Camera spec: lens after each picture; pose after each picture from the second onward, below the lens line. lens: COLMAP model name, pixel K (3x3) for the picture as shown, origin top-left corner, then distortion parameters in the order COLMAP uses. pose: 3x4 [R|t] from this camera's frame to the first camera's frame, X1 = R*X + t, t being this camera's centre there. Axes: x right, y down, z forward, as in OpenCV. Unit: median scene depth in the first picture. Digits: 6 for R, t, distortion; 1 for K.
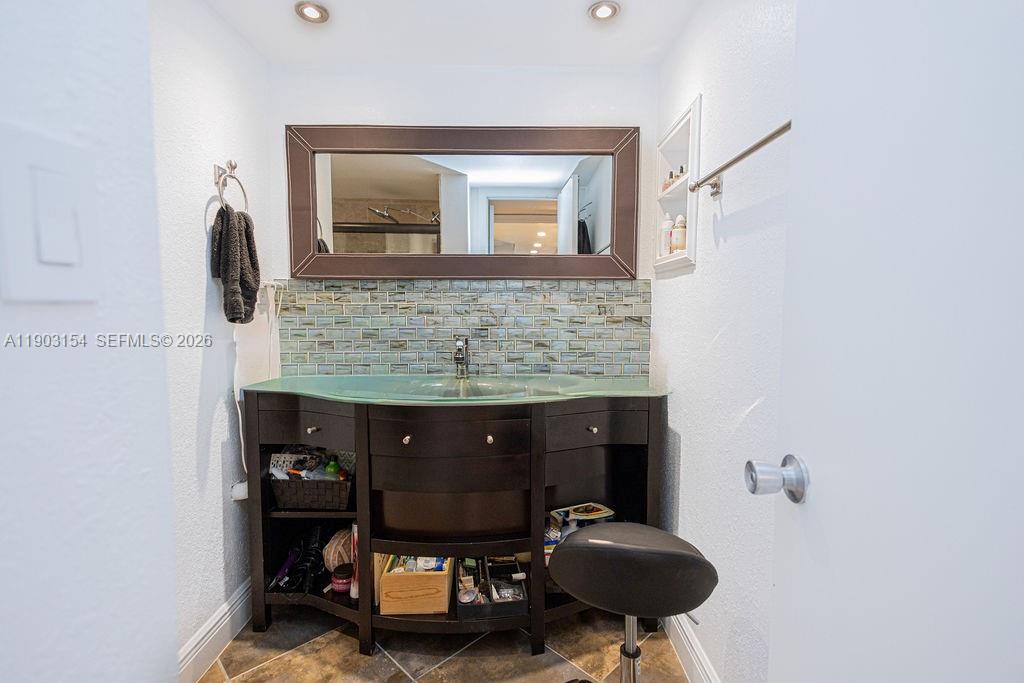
lens RADIAL K [[475.7, 0, 509.0], [0, 475.7, 342.1], [0, 0, 1]] dist [0.008002, -0.001208]
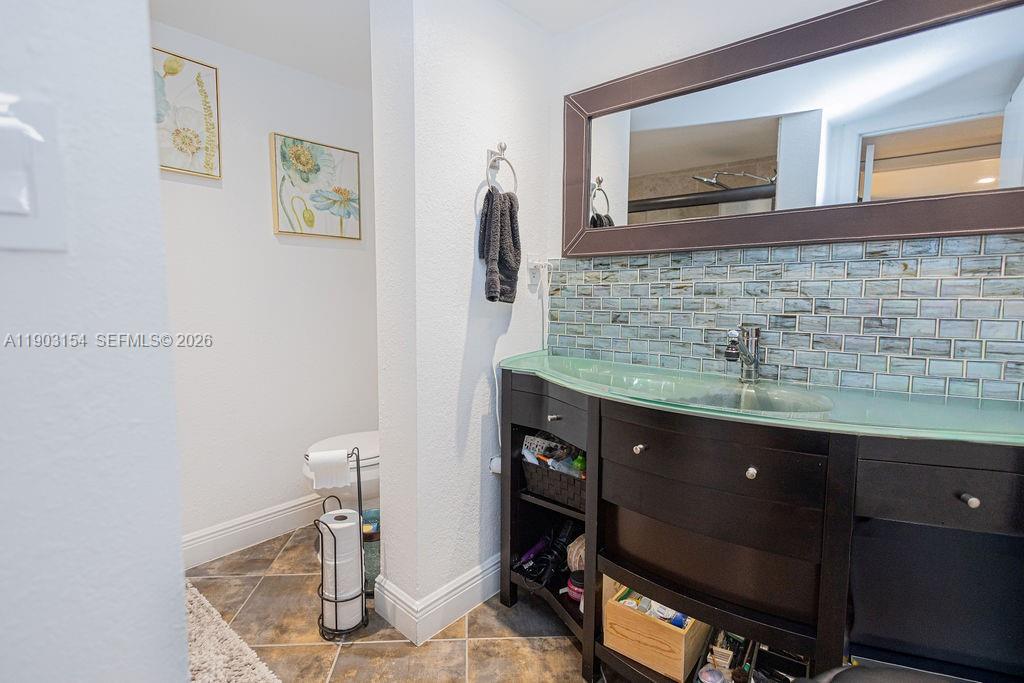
lens RADIAL K [[499.3, 0, 489.0], [0, 499.3, 343.0], [0, 0, 1]] dist [0.007243, -0.000582]
pose [[0.746401, 0.063971, -0.662415, 0.122643], [-0.050457, 0.997944, 0.039521, 0.005531], [0.663581, 0.003925, 0.748094, 0.171215]]
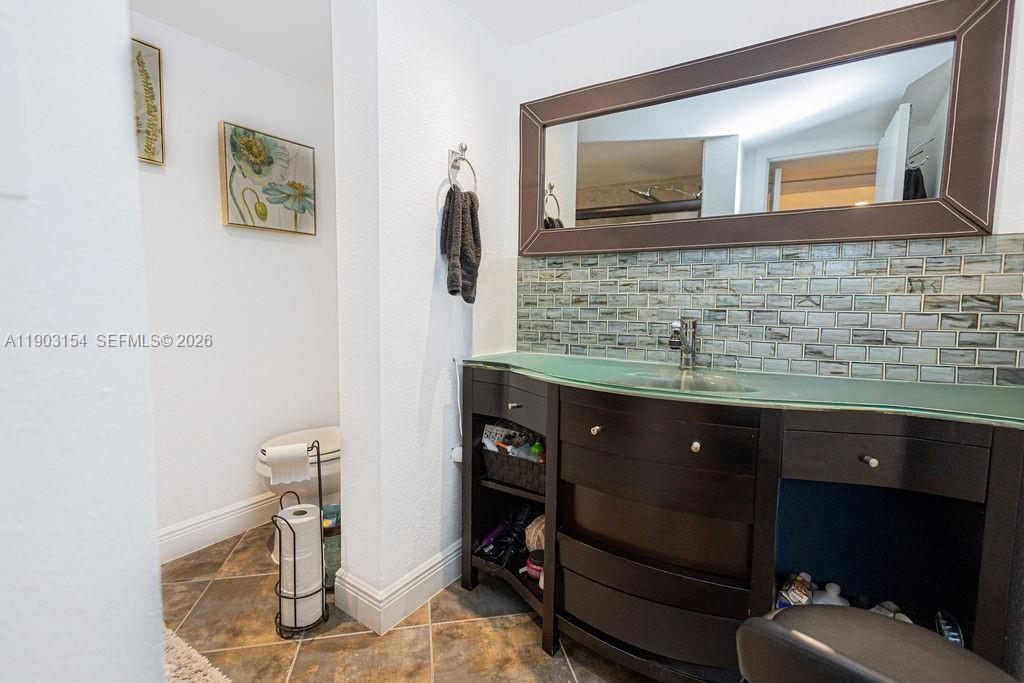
lens RADIAL K [[475.7, 0, 509.0], [0, 475.7, 342.1], [0, 0, 1]] dist [0.008002, -0.001208]
pose [[0.837145, 0.057879, -0.543910, 0.098741], [-0.052675, 0.998295, 0.025159, 0.026820], [0.544438, 0.007589, 0.838766, 0.157749]]
